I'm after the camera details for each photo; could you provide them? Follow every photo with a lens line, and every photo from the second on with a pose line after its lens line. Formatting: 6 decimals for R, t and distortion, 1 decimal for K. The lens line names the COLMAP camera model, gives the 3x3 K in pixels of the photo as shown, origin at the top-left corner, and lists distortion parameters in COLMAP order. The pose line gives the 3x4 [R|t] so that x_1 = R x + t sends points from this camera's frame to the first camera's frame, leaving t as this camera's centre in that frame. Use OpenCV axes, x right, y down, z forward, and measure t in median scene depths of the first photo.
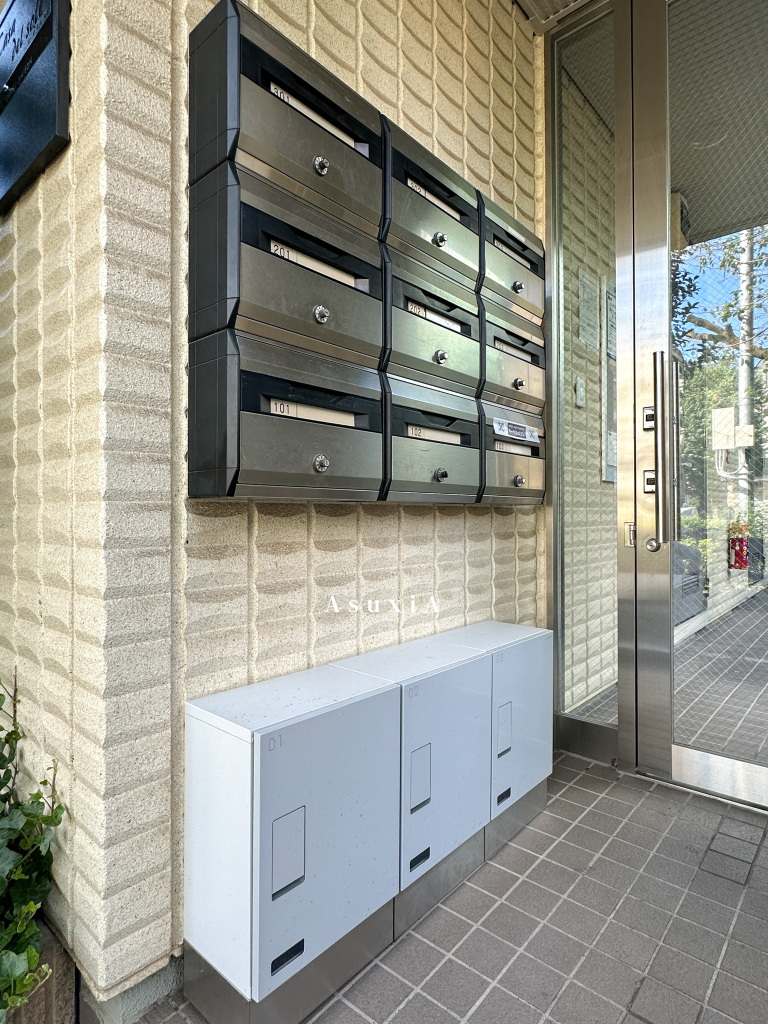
lens RADIAL K [[566.5, 0, 384.0], [0, 566.5, 512.0], [0, 0, 1]] dist [-0.003853, 0.000045]
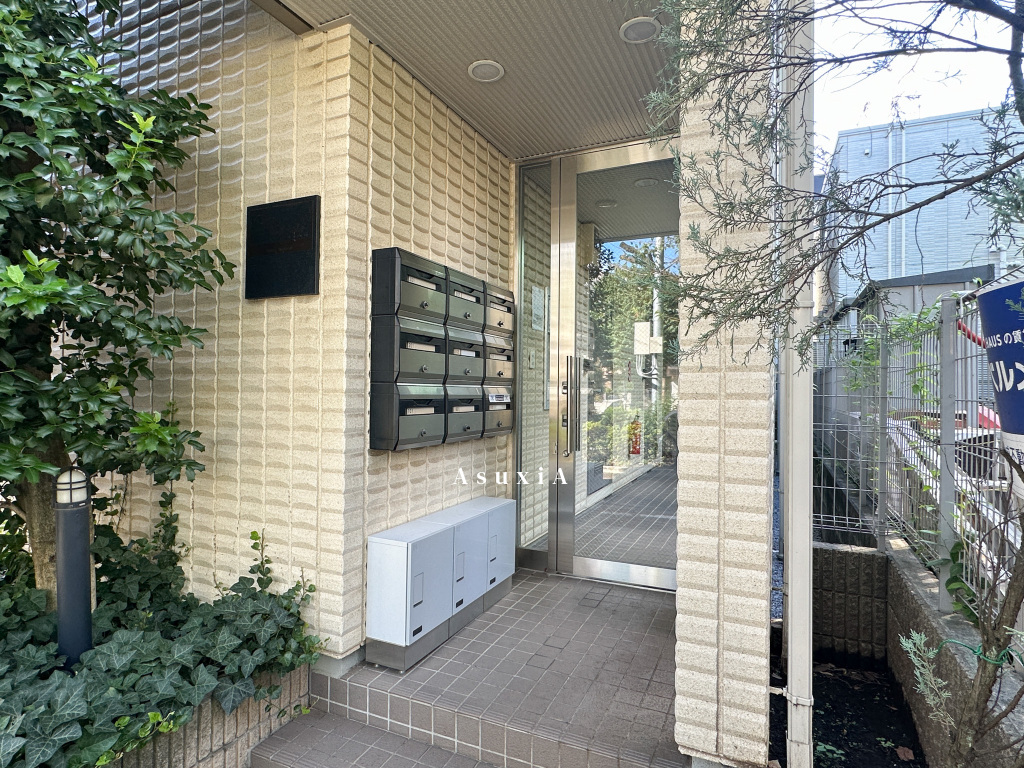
lens RADIAL K [[566.5, 0, 512.0], [0, 566.5, 384.0], [0, 0, 1]] dist [-0.003853, 0.000045]
pose [[0.957929, 0.016319, 0.286541, -0.322250], [-0.014345, 0.999857, -0.008988, -0.199116], [-0.286646, 0.004500, 0.958026, -0.997659]]
